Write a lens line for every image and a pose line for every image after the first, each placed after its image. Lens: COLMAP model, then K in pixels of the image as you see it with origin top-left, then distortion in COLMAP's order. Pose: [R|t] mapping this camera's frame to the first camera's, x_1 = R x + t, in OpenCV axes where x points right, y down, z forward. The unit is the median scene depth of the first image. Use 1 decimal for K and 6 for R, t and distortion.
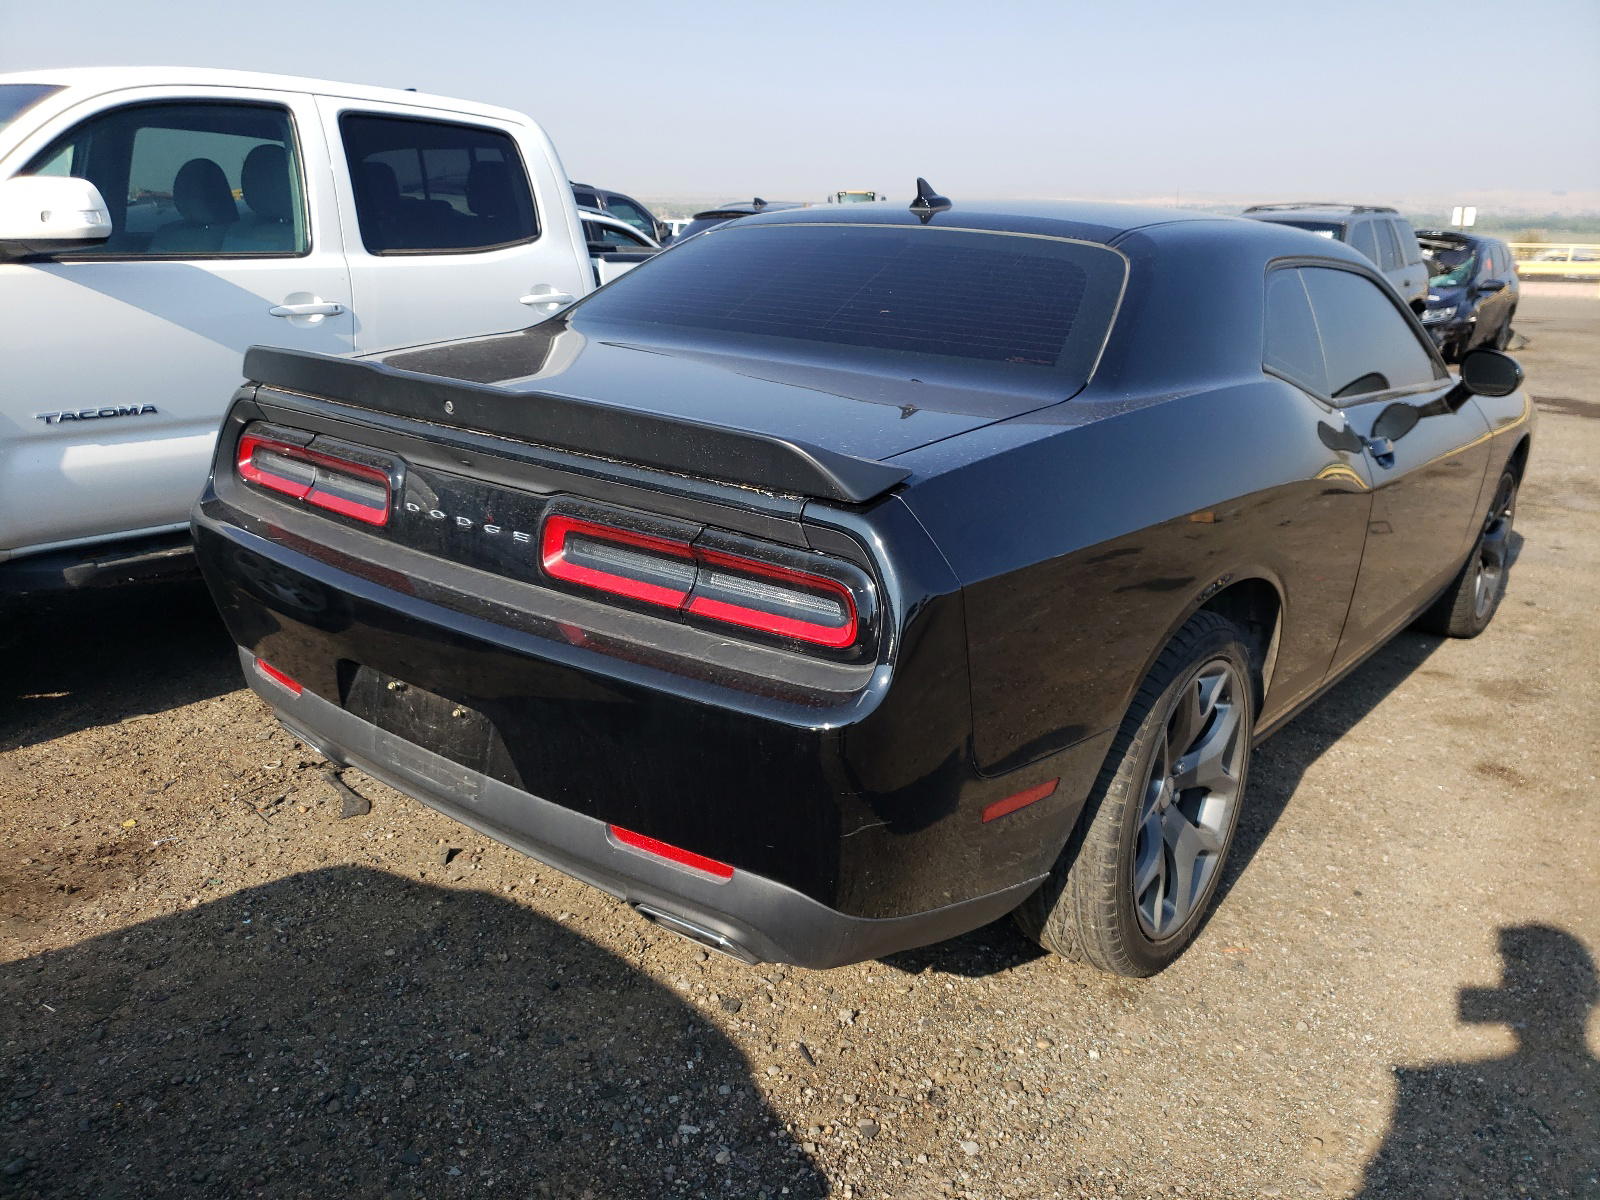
lens RADIAL K [[1222.5, 0, 834.0], [0, 1222.5, 601.2], [0, 0, 1]] dist [0.006296, 0.009166]
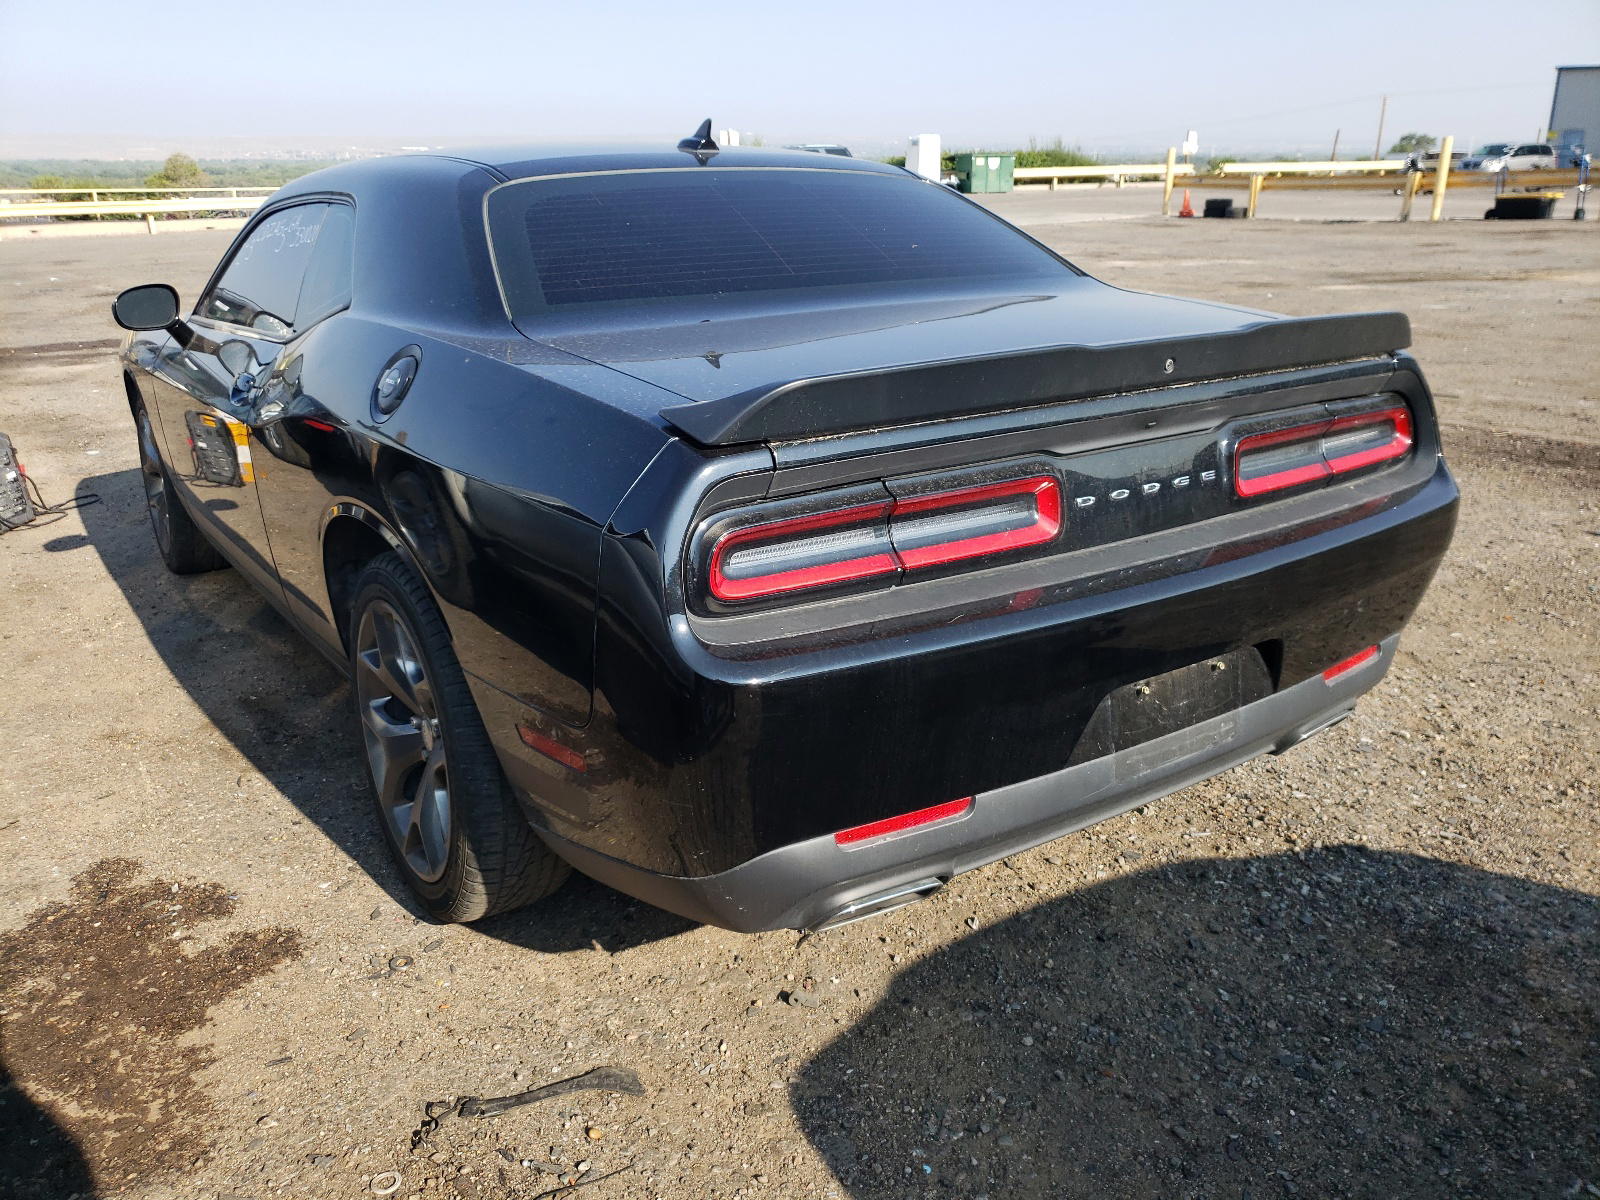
lens RADIAL K [[1222.5, 0, 834.0], [0, 1222.5, 601.2], [0, 0, 1]] dist [0.006296, 0.009166]
pose [[0.313699, -0.366403, 0.875980, -1.175664], [0.281615, 0.916941, 0.282687, -0.304440], [-0.906800, 0.158010, 0.390828, 0.833030]]
